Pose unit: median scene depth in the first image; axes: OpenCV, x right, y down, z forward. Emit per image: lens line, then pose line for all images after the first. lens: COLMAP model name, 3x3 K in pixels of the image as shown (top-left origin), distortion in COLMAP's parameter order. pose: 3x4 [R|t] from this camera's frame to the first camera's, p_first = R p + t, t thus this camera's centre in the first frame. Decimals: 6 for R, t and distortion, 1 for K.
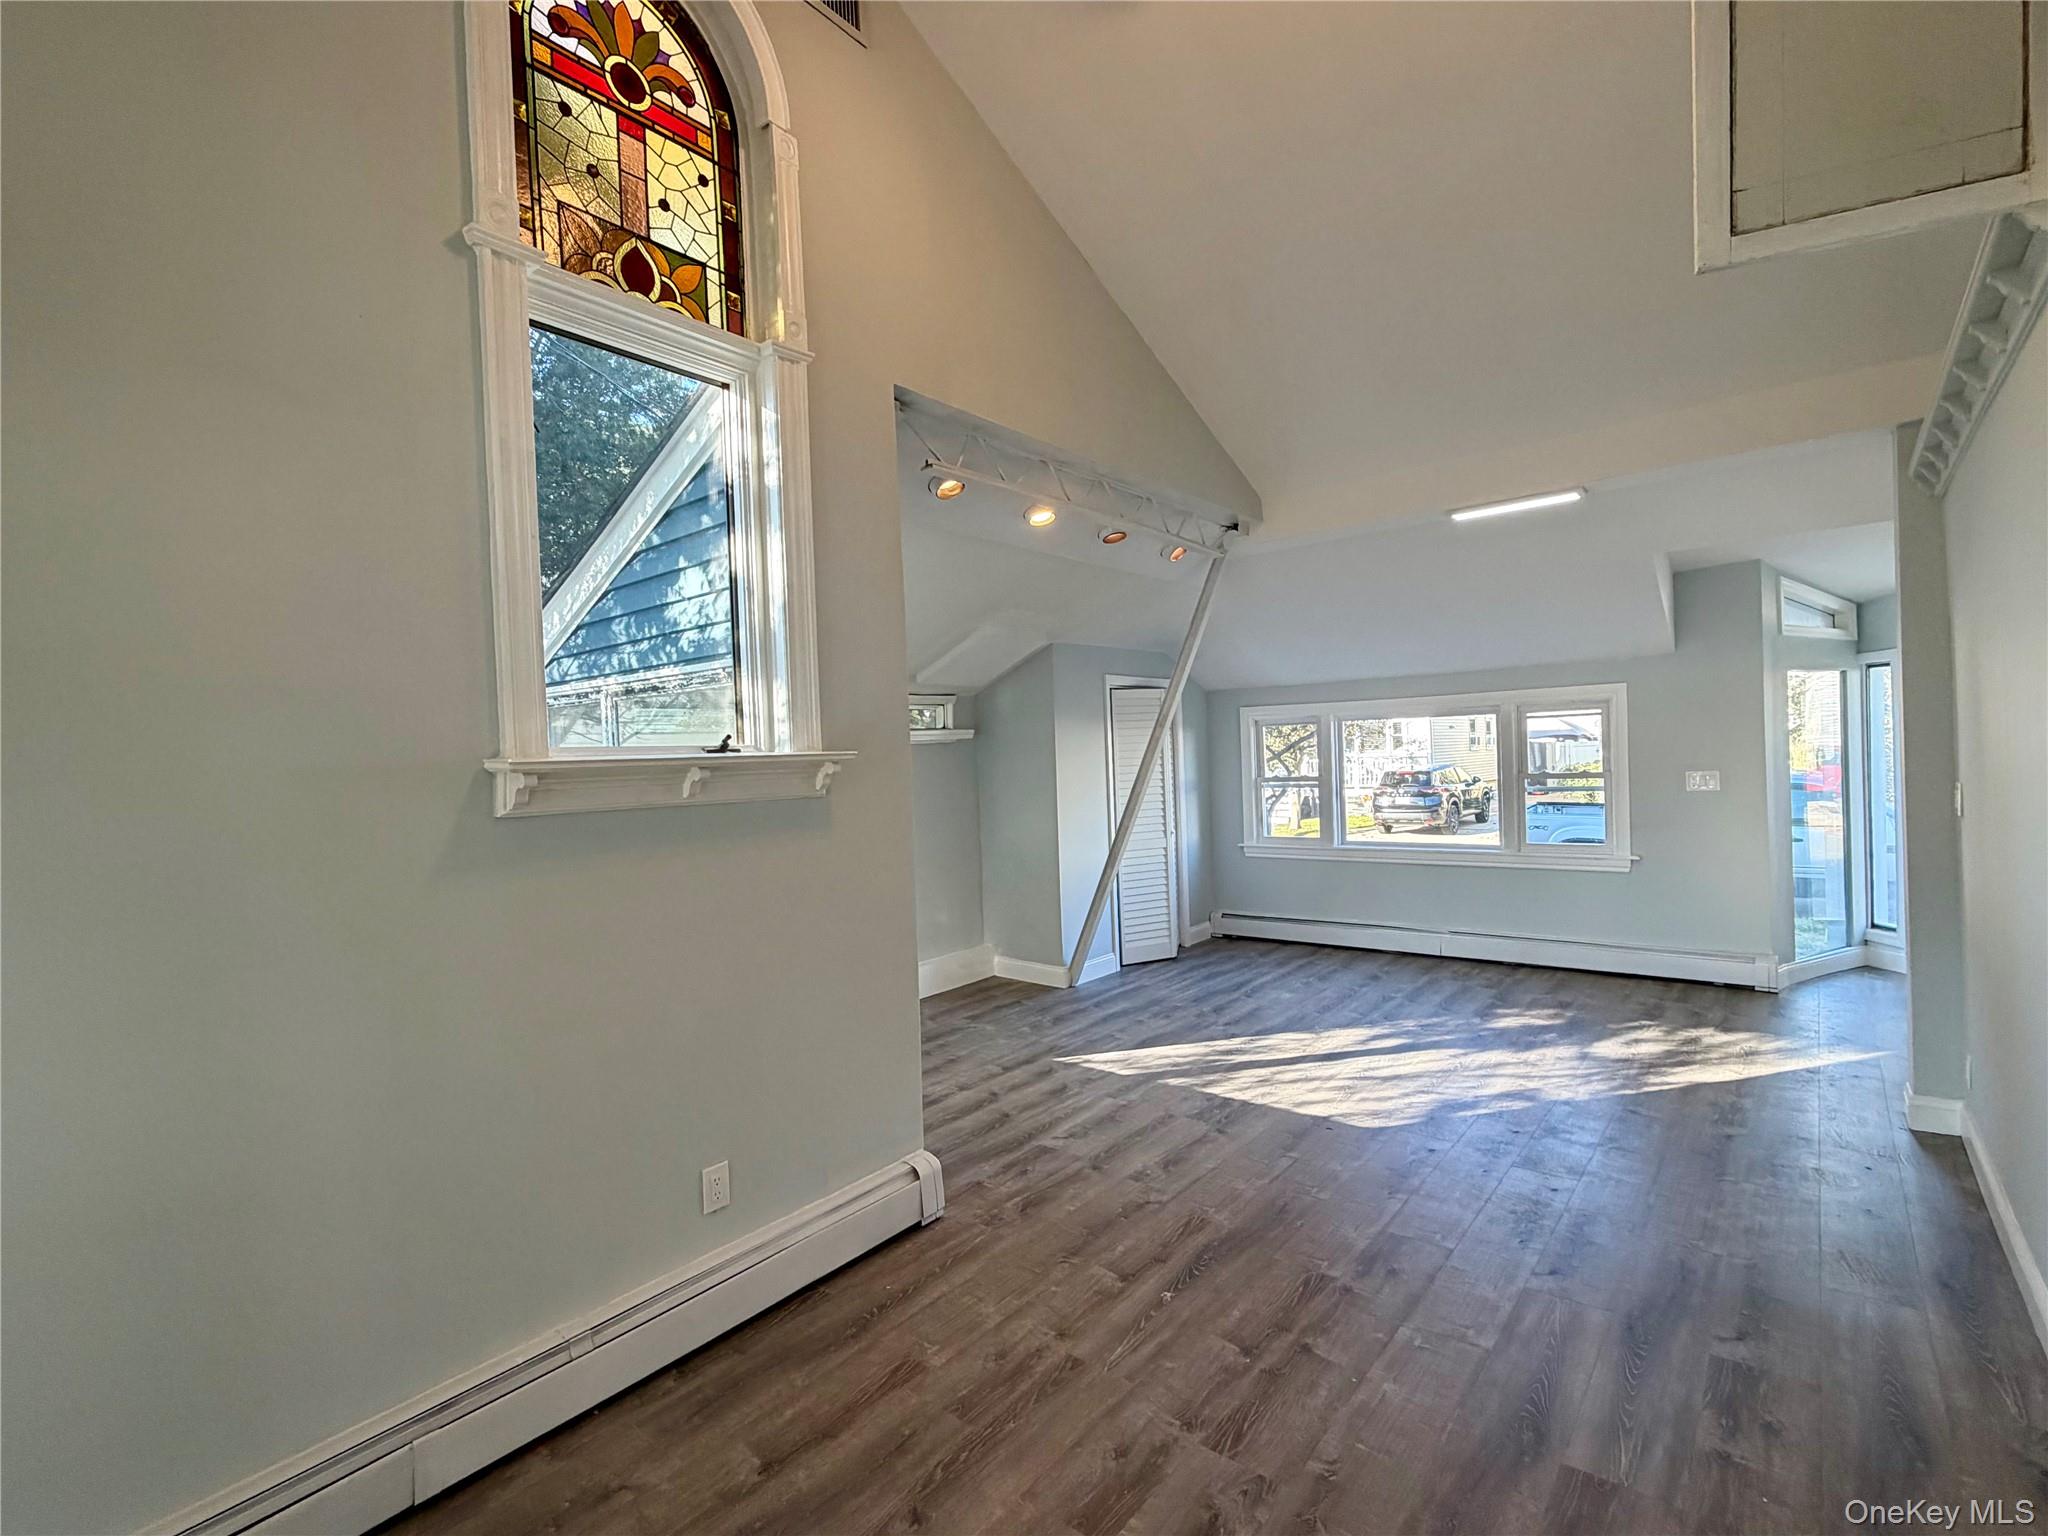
lens RADIAL K [[967.7, 0, 1021.1], [0, 967.7, 773.9], [0, 0, 1]] dist [0.002355, 0.000063]
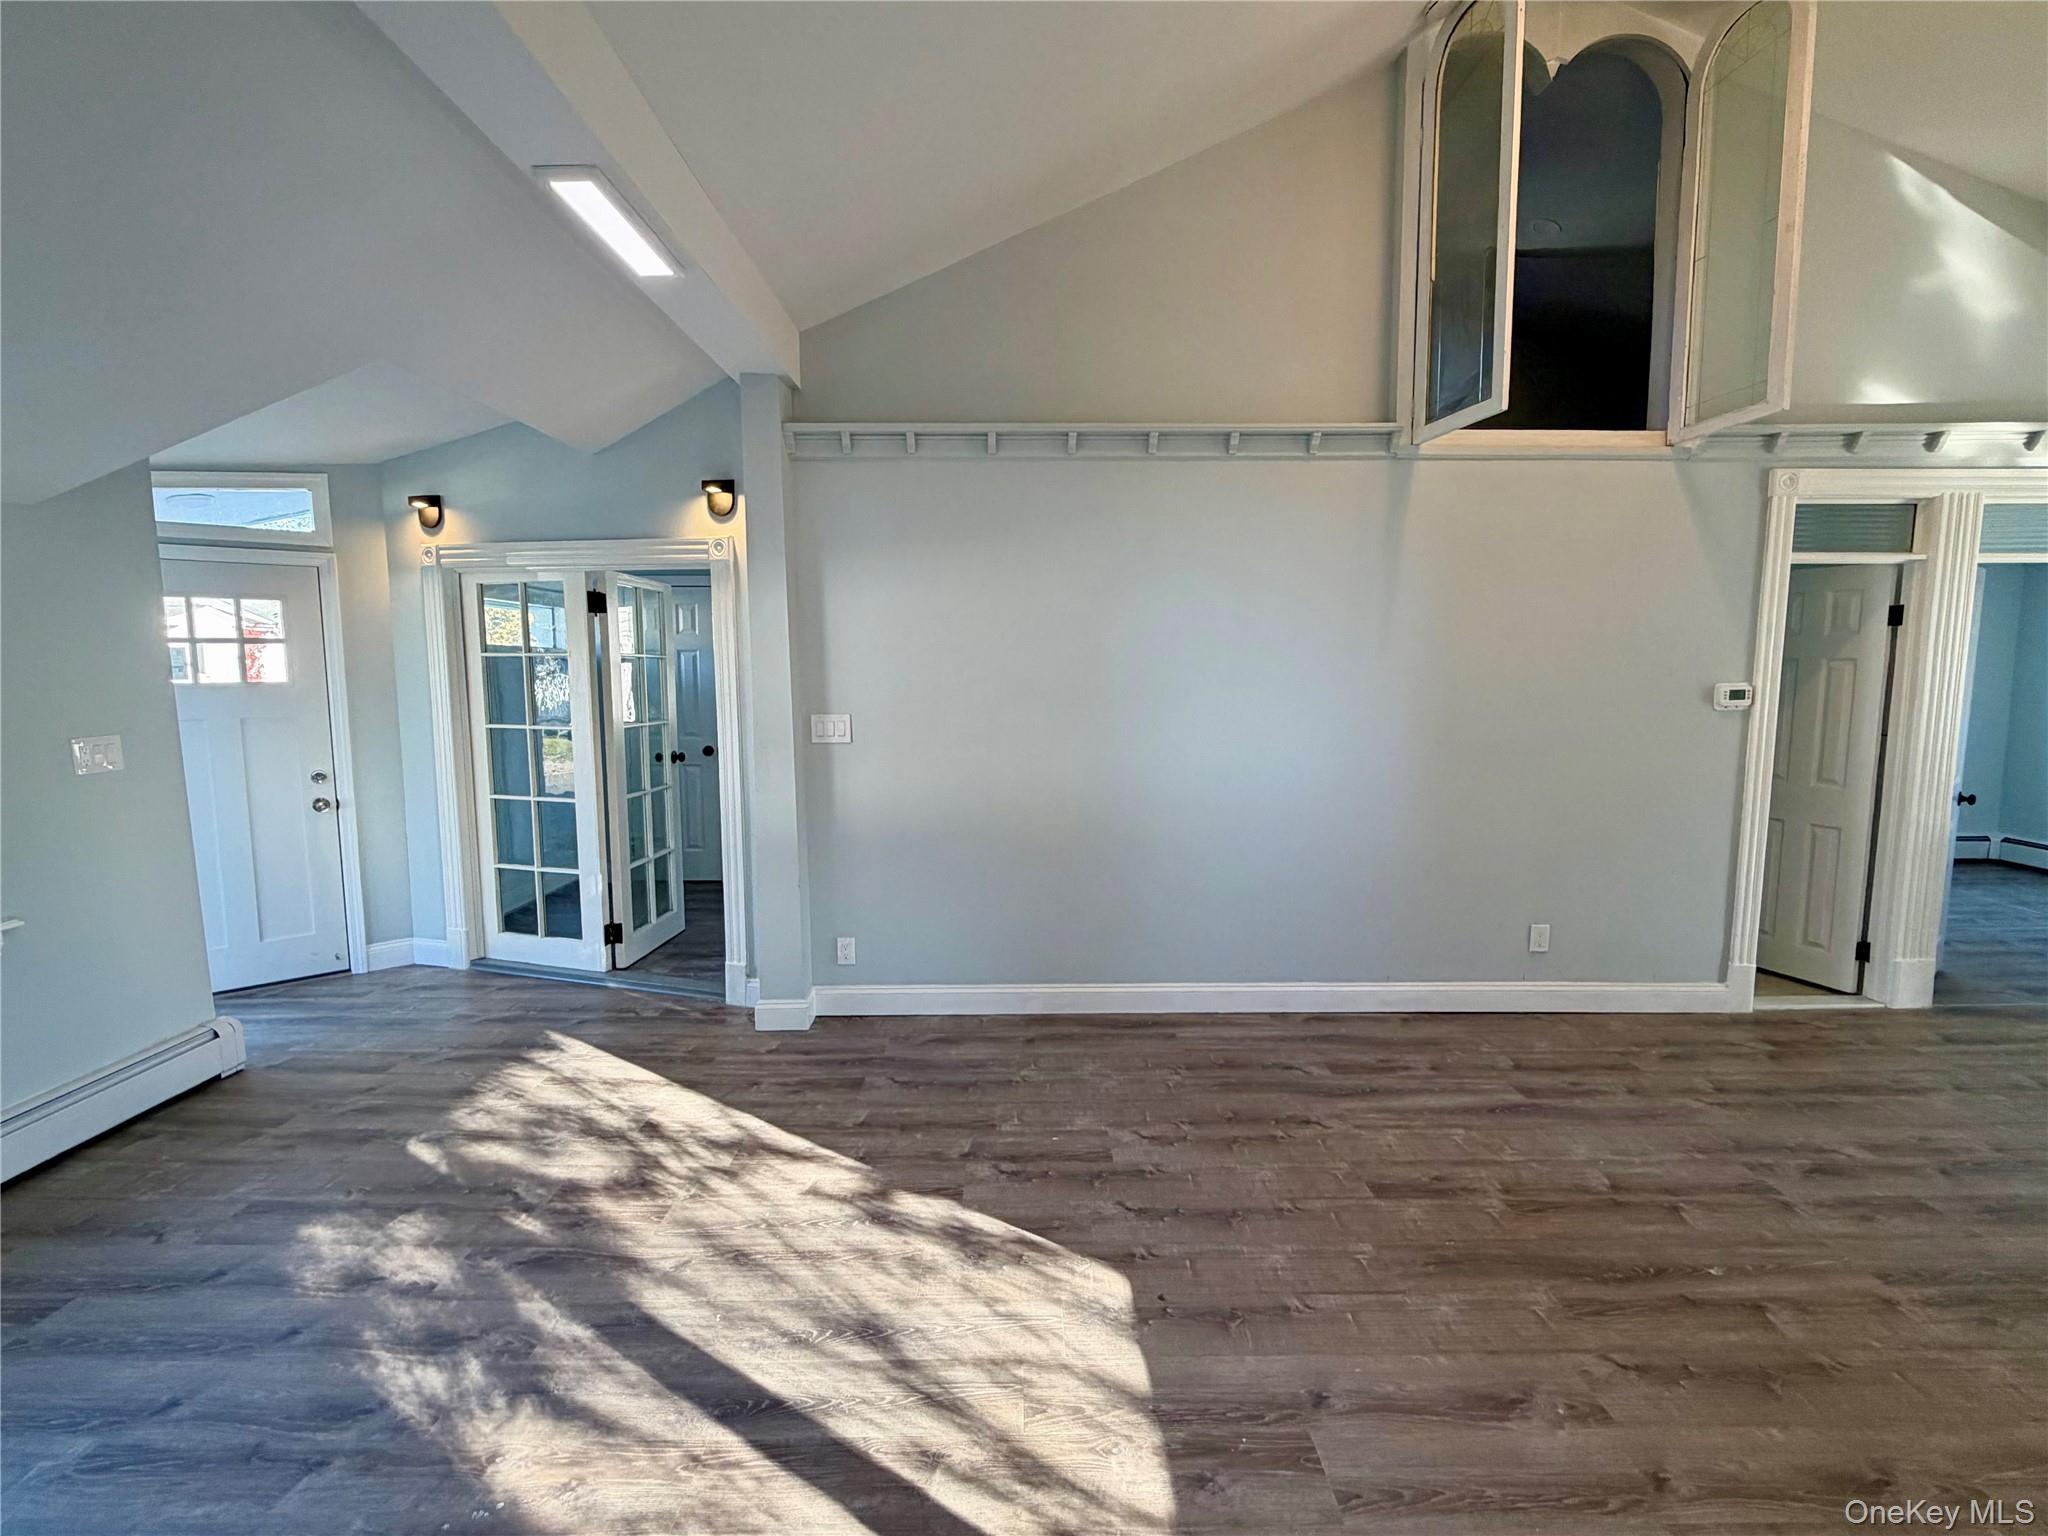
lens RADIAL K [[967.7, 0, 1035.4], [0, 967.7, 774.2], [0, 0, 1]] dist [0.002355, 0.000063]
pose [[-0.642281, -0.041558, 0.765342, -0.056691], [0.042218, 0.995095, 0.089463, -0.011260], [-0.765306, 0.089772, -0.637376, 1.029948]]
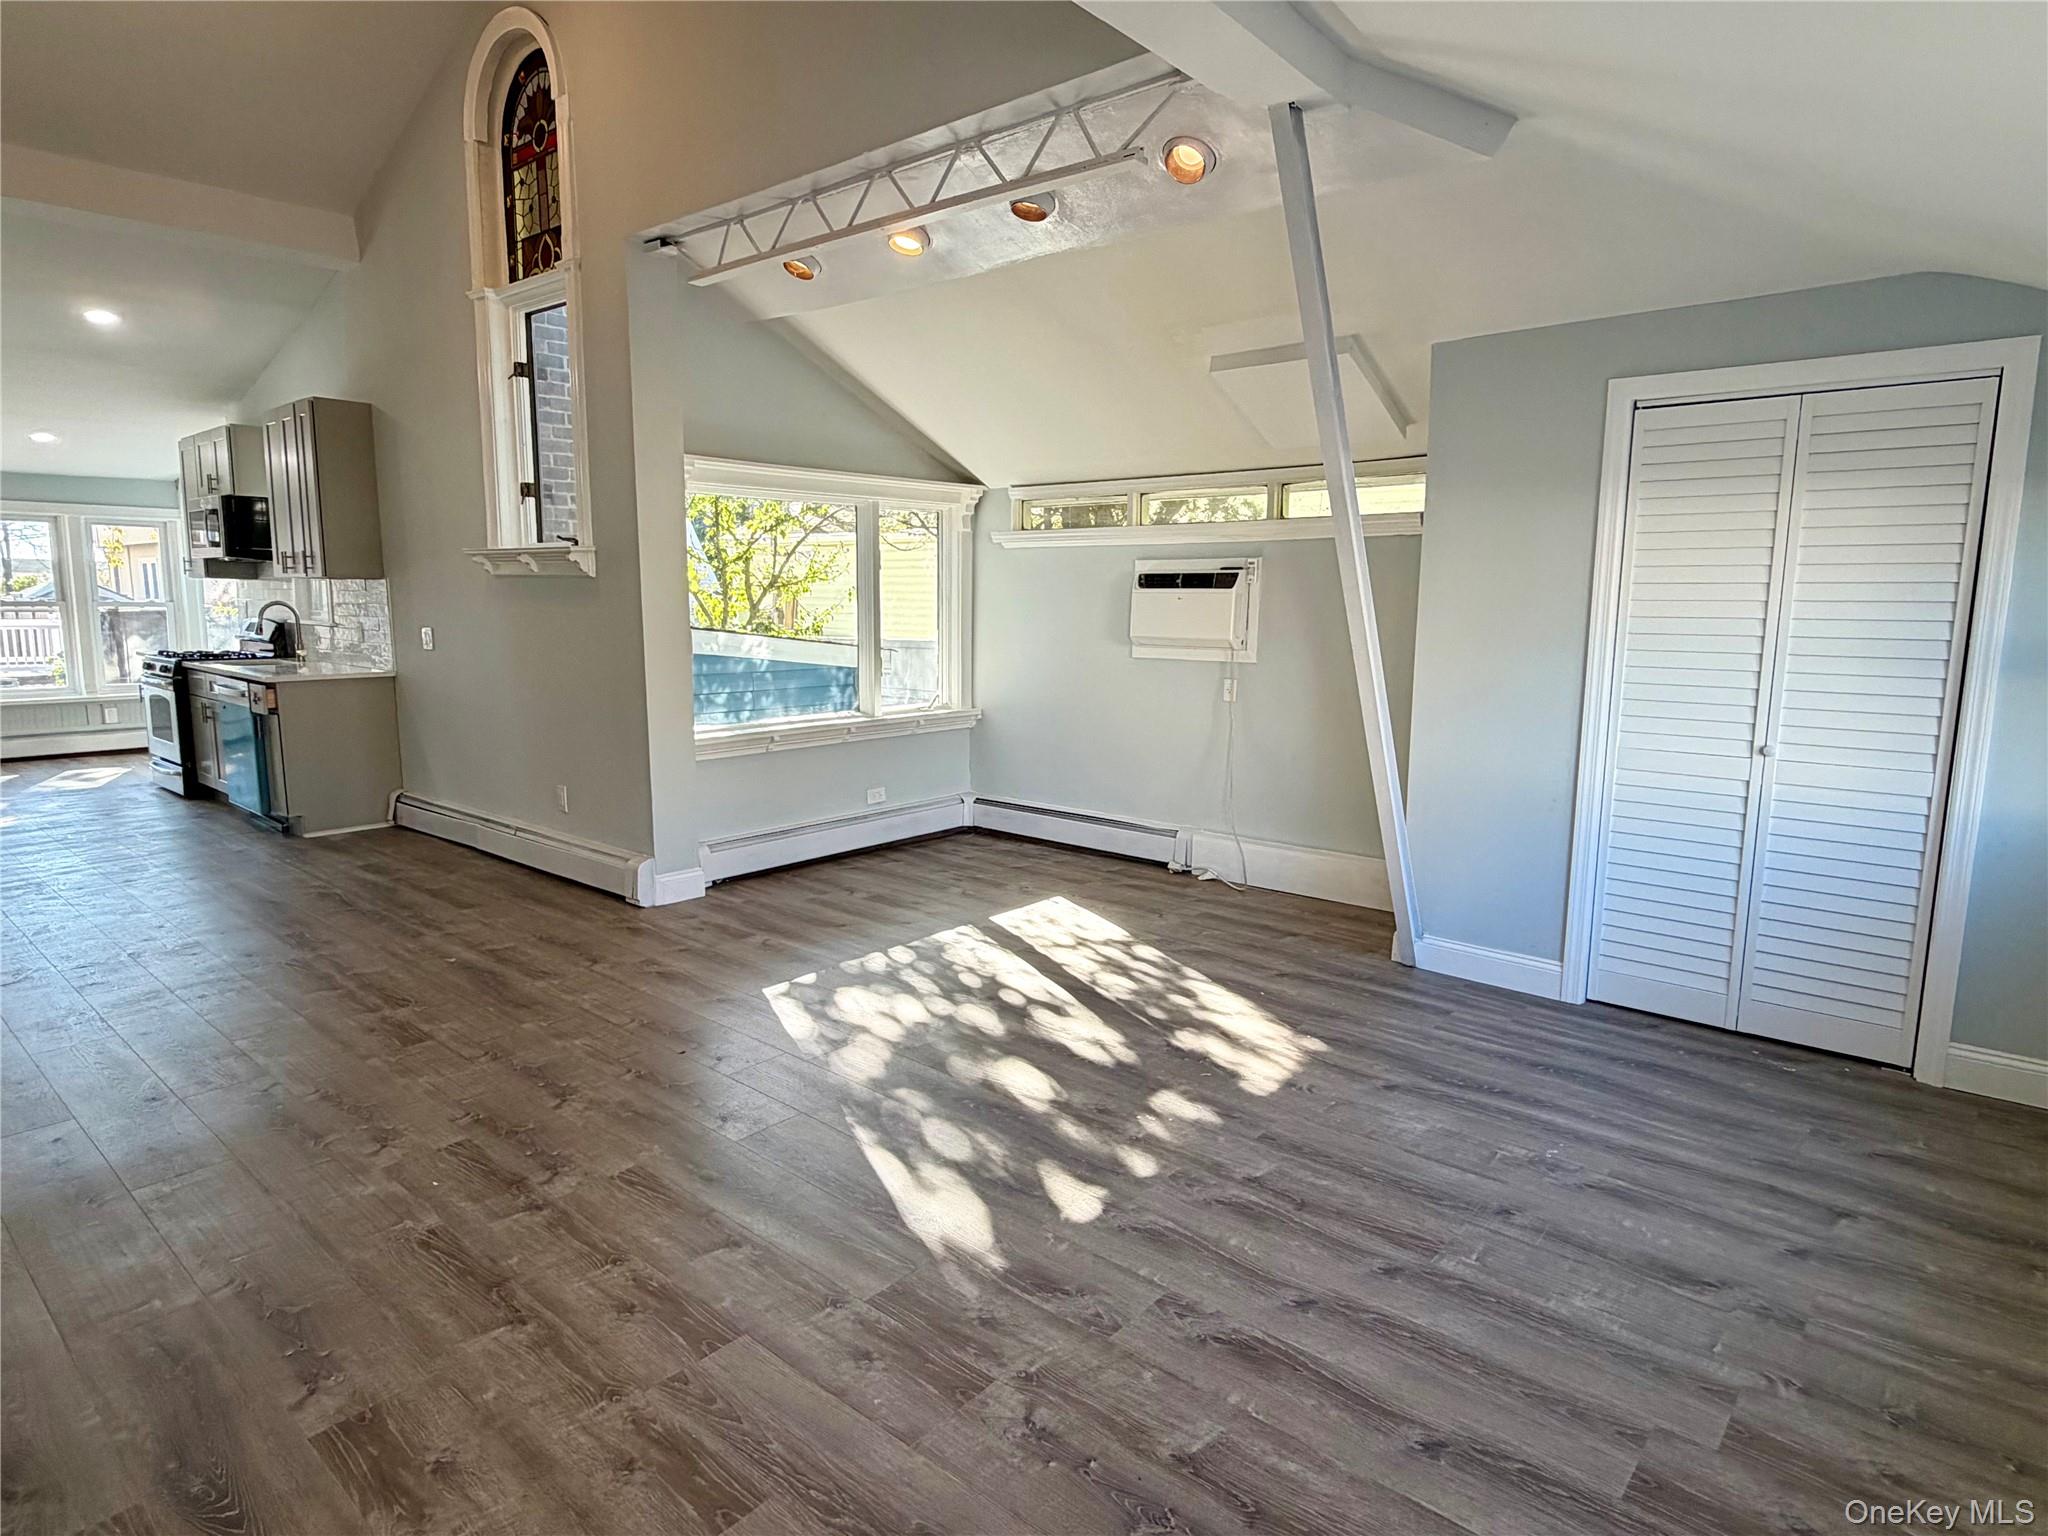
lens RADIAL K [[1133.3, 0, 1022.6], [0, 1133.3, 761.0], [0, 0, 1]] dist [-0.001858, -0.001524]
pose [[-0.023005, 0.185326, -0.982408, 0.830218], [-0.027448, 0.982180, 0.185926, -0.021855], [0.999358, 0.031243, -0.017508, 0.927769]]
